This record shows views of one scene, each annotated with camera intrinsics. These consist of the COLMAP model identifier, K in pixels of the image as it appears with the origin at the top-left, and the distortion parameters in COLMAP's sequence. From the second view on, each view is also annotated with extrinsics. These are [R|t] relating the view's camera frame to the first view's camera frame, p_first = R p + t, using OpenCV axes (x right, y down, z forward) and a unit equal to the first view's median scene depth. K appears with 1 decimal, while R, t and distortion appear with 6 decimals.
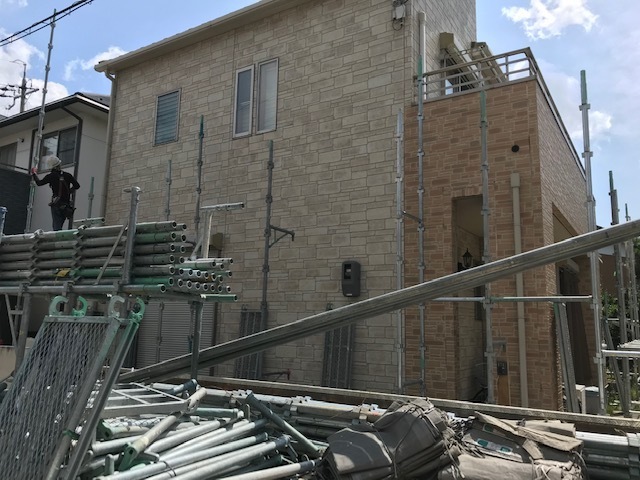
lens RADIAL K [[528.5, 0, 319.1], [0, 528.5, 241.1], [0, 0, 1]] dist [0.065581, -0.055327]
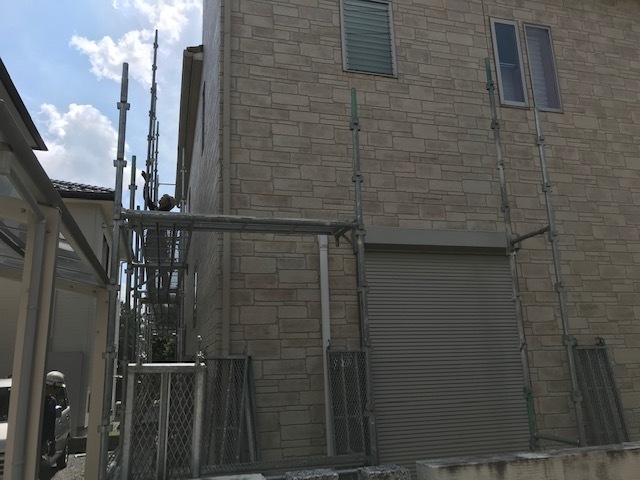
lens RADIAL K [[528.5, 0, 321.5], [0, 528.5, 236.0], [0, 0, 1]] dist [0.065581, -0.055327]
pose [[0.661043, 0.142483, 0.736695, -0.934031], [-0.069216, 0.989198, -0.129211, 0.103816], [-0.747148, 0.034423, 0.663765, 0.797155]]
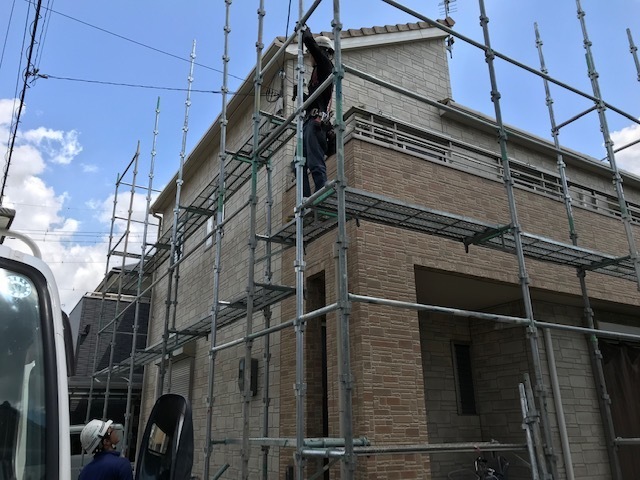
lens RADIAL K [[528.5, 0, 317.7], [0, 528.5, 244.3], [0, 0, 1]] dist [0.065581, -0.055327]
pose [[0.891330, -0.183150, -0.414712, 0.559722], [0.107423, 0.974036, -0.199283, 0.038560], [0.440443, 0.133077, 0.887863, 0.156322]]
